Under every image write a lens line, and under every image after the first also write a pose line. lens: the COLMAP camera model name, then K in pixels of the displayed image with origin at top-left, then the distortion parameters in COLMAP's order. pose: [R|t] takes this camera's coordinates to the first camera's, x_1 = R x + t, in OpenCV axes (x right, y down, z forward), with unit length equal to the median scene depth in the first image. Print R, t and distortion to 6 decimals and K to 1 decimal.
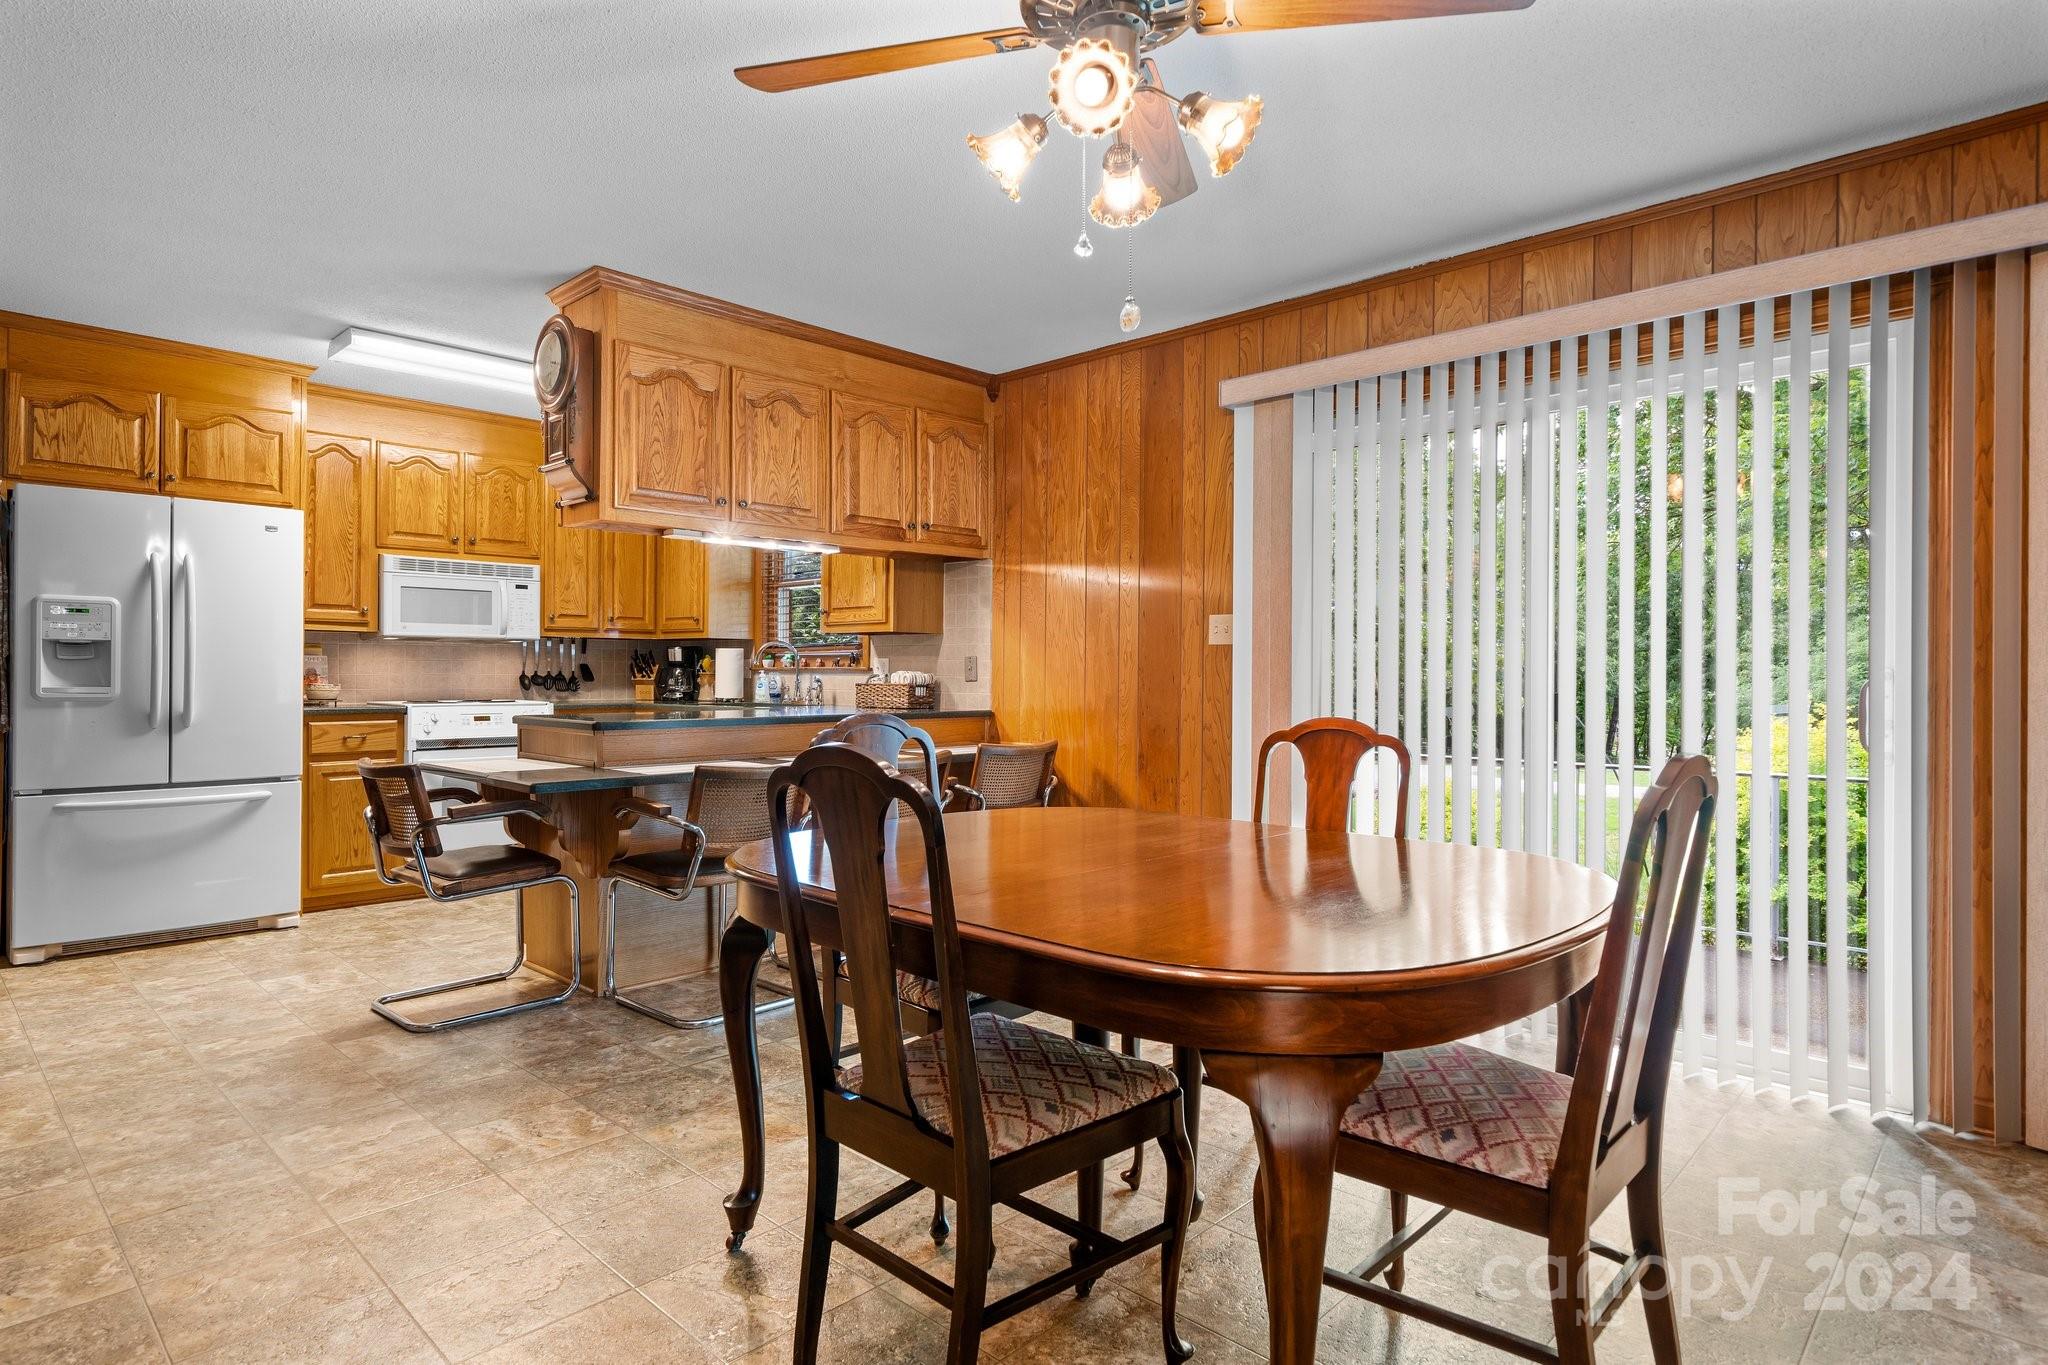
lens RADIAL K [[1083.8, 0, 1025.1], [0, 1083.8, 674.7], [0, 0, 1]] dist [0.000293, 0.000103]
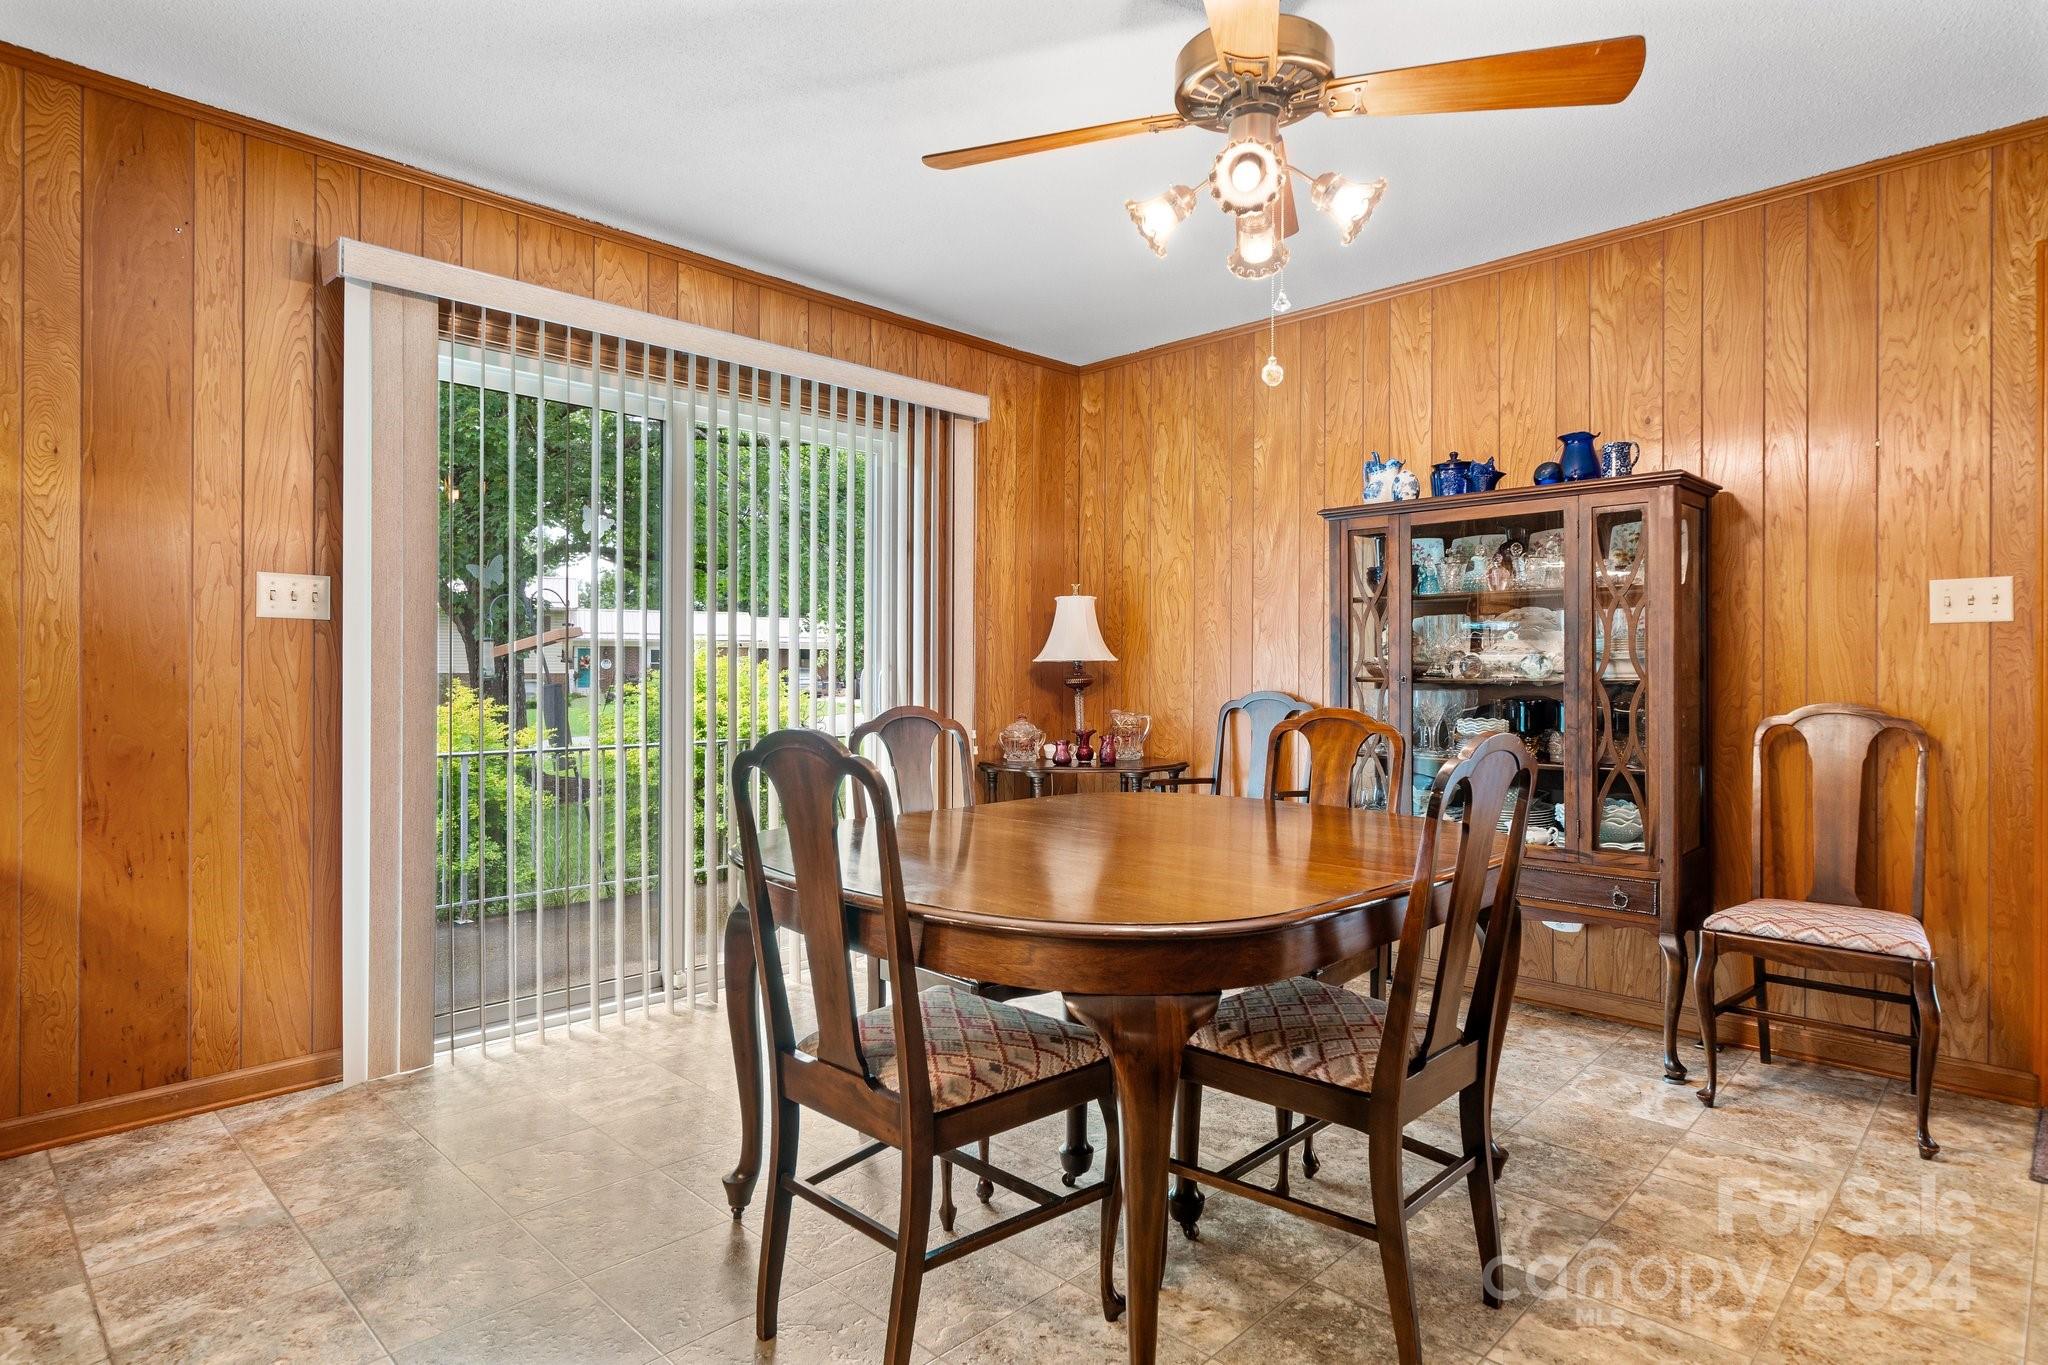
lens RADIAL K [[1083.8, 0, 1025.1], [0, 1083.8, 674.7], [0, 0, 1]] dist [0.000293, 0.000103]
pose [[0.021809, -0.011160, 0.999700, -0.344991], [-0.006789, 0.999913, 0.011310, -0.002303], [-0.999739, -0.007034, 0.021731, 0.377309]]
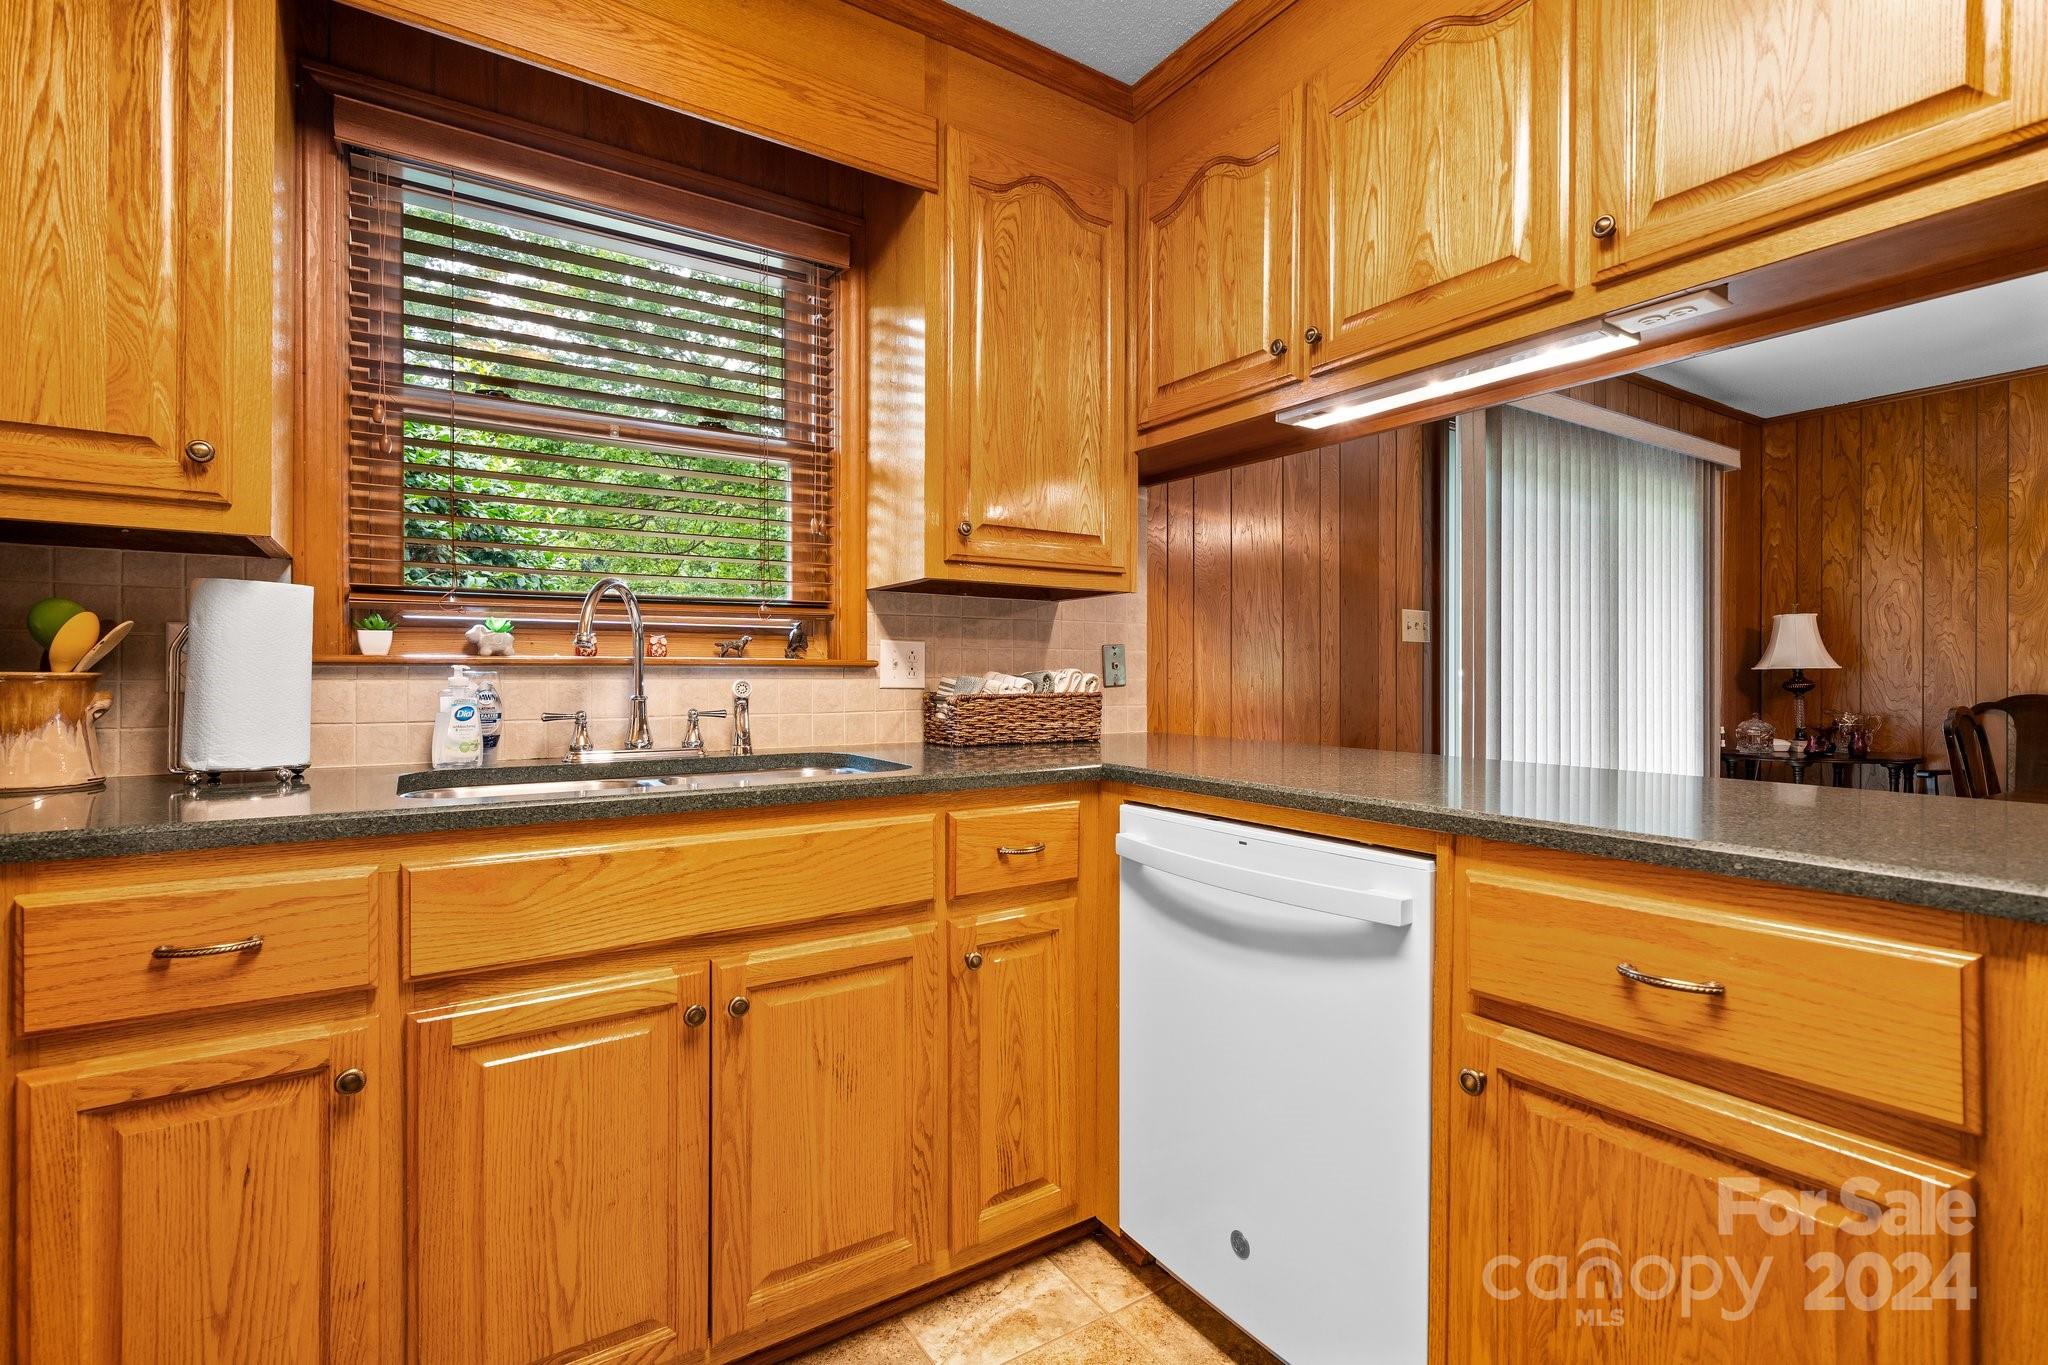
lens RADIAL K [[939.8, 0, 1016.6], [0, 939.8, 676.4], [0, 0, 1]] dist [0.001314, 0.000590]
pose [[0.236544, -0.007704, 0.971590, -0.513682], [-0.000679, 0.999967, 0.008094, -0.003246], [-0.971621, -0.002574, 0.236531, 0.855874]]
